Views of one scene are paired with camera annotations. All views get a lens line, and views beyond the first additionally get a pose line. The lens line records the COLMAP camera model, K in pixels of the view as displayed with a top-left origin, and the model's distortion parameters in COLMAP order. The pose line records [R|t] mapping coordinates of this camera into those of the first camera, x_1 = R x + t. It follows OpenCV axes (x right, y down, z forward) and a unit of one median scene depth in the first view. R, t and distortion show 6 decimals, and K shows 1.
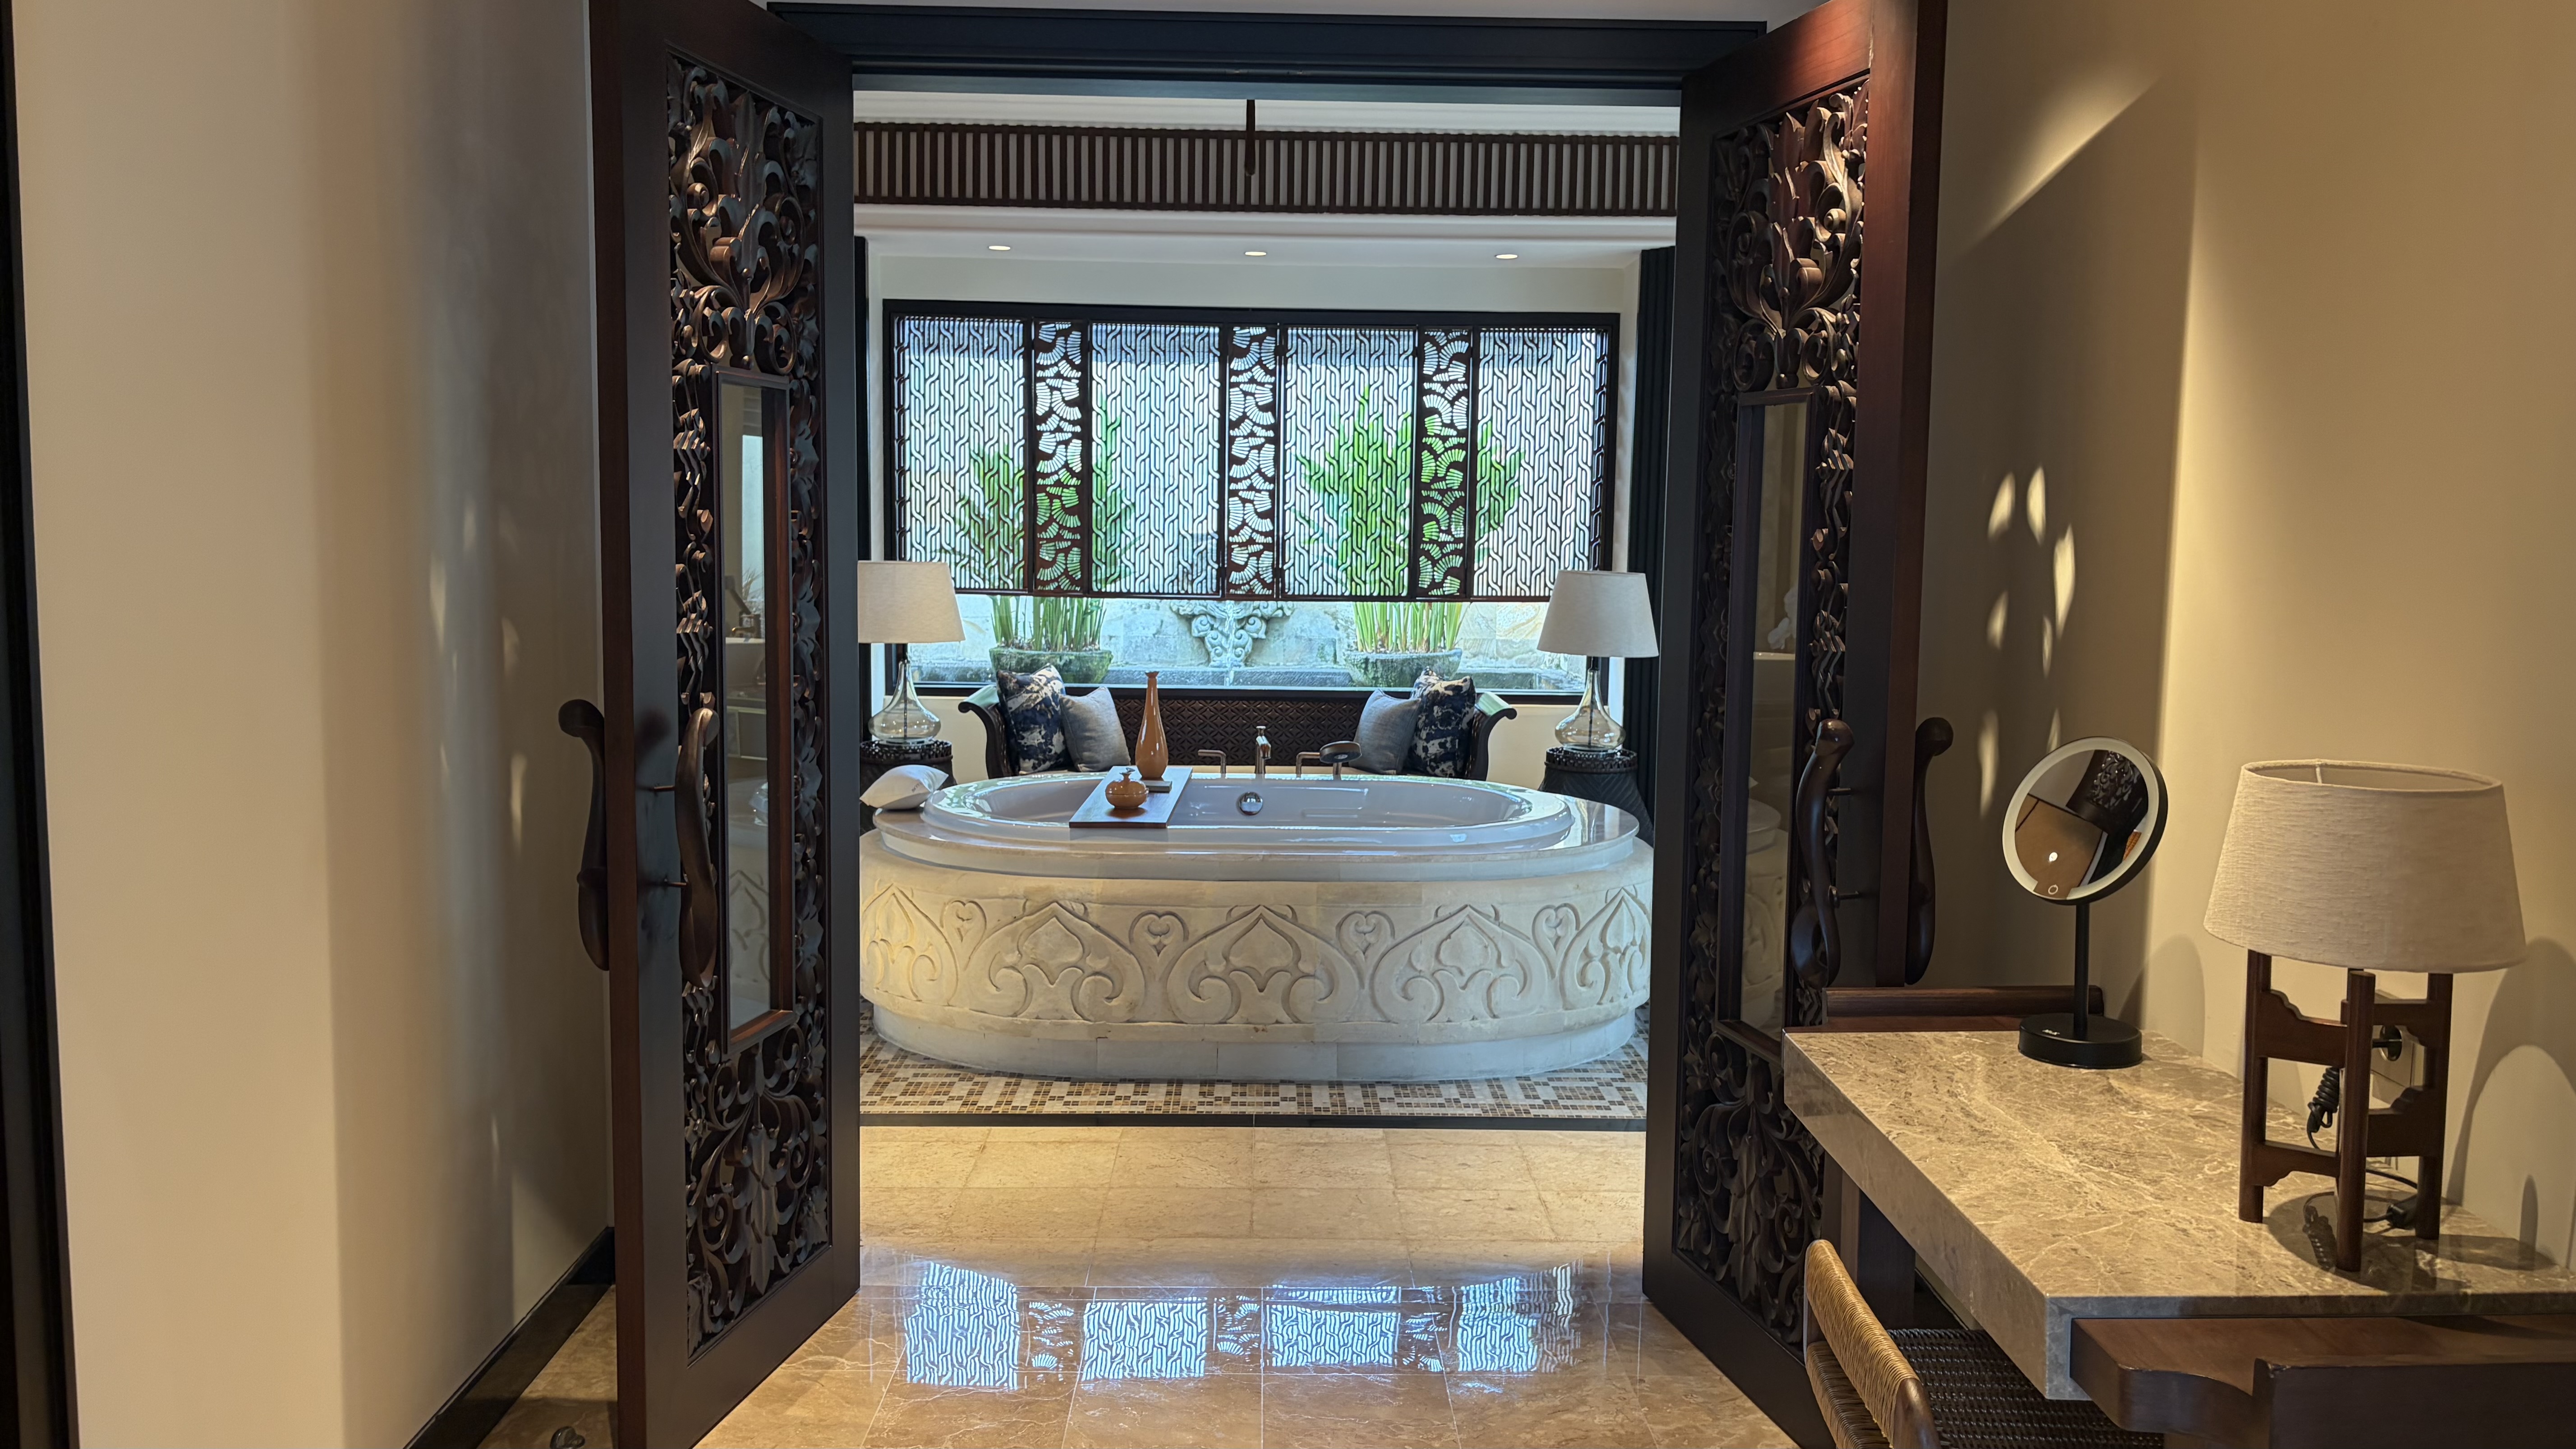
lens RADIAL K [[1939.1, 0, 1296.1], [0, 1939.1, 730.7], [0, 0, 1]] dist [0.009913, -0.000303]
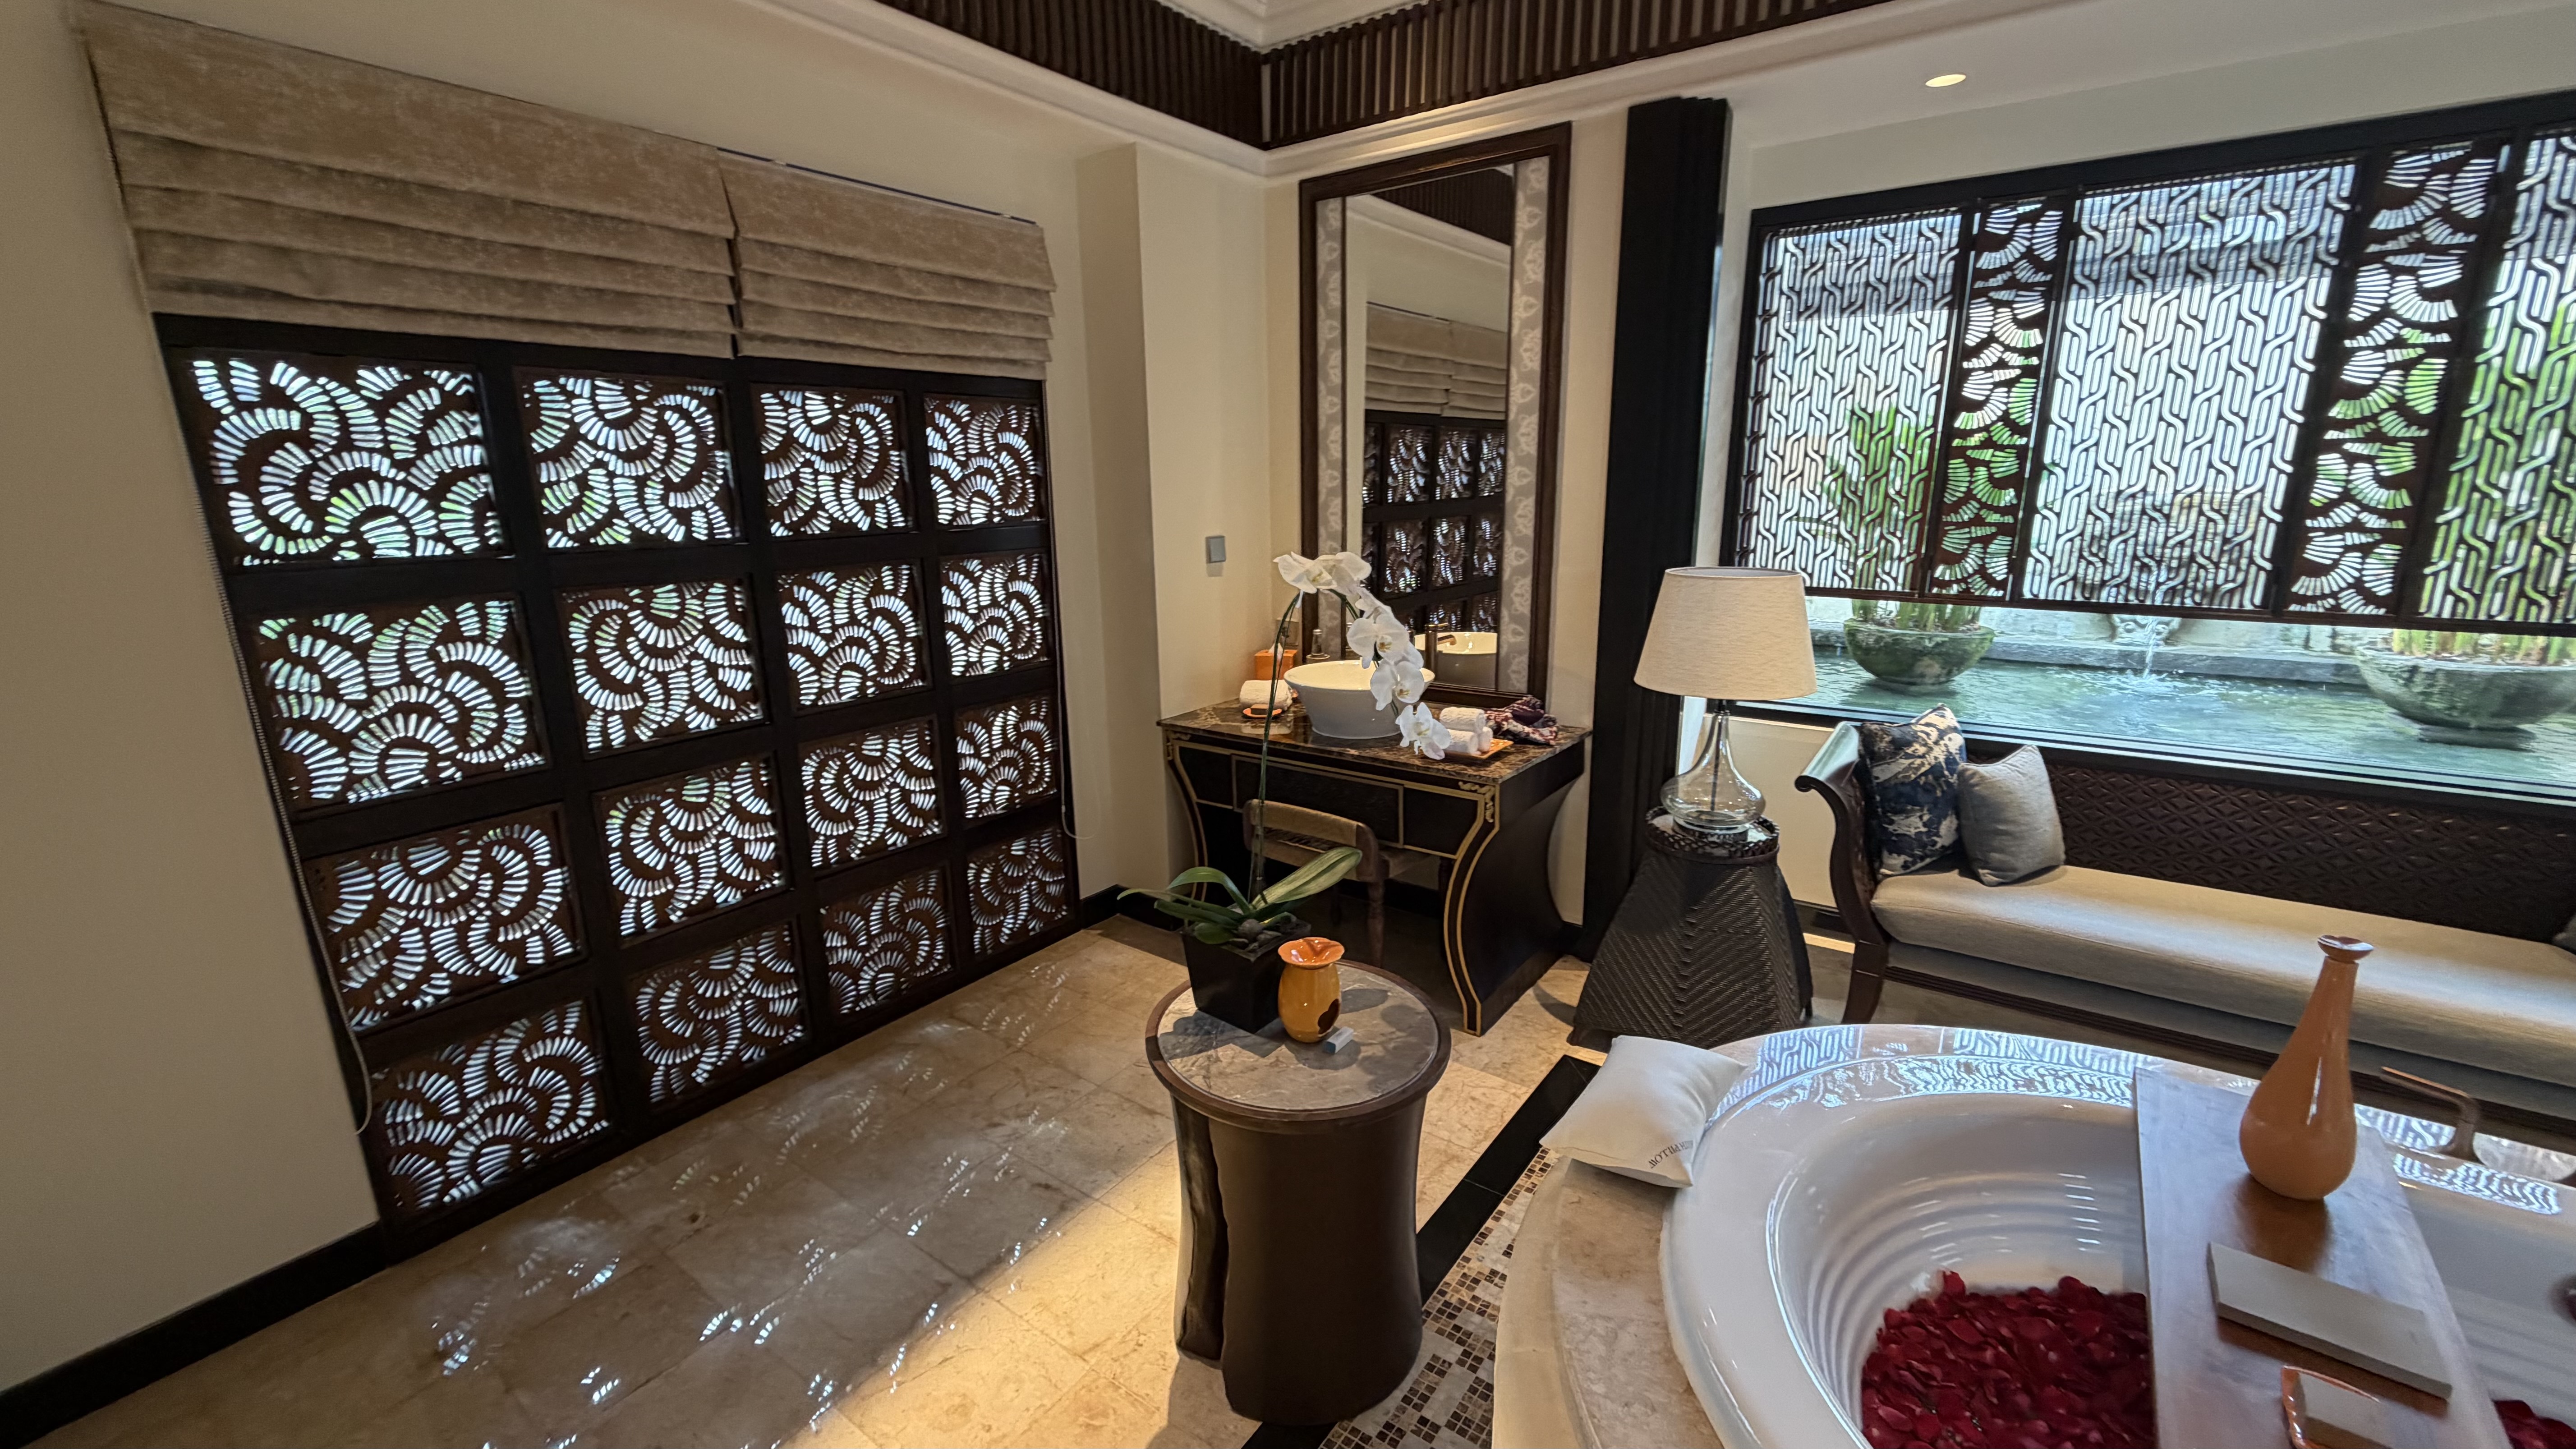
lens RADIAL K [[1046.0, 0, 1263.8], [0, 1046.0, 751.1], [0, 0, 1]] dist [-0.001531, -0.000176]
pose [[0.797596, 0.123847, -0.590341, -0.094530], [-0.032974, 0.986184, 0.162340, -0.070092], [0.602290, -0.110016, 0.790660, 0.525376]]
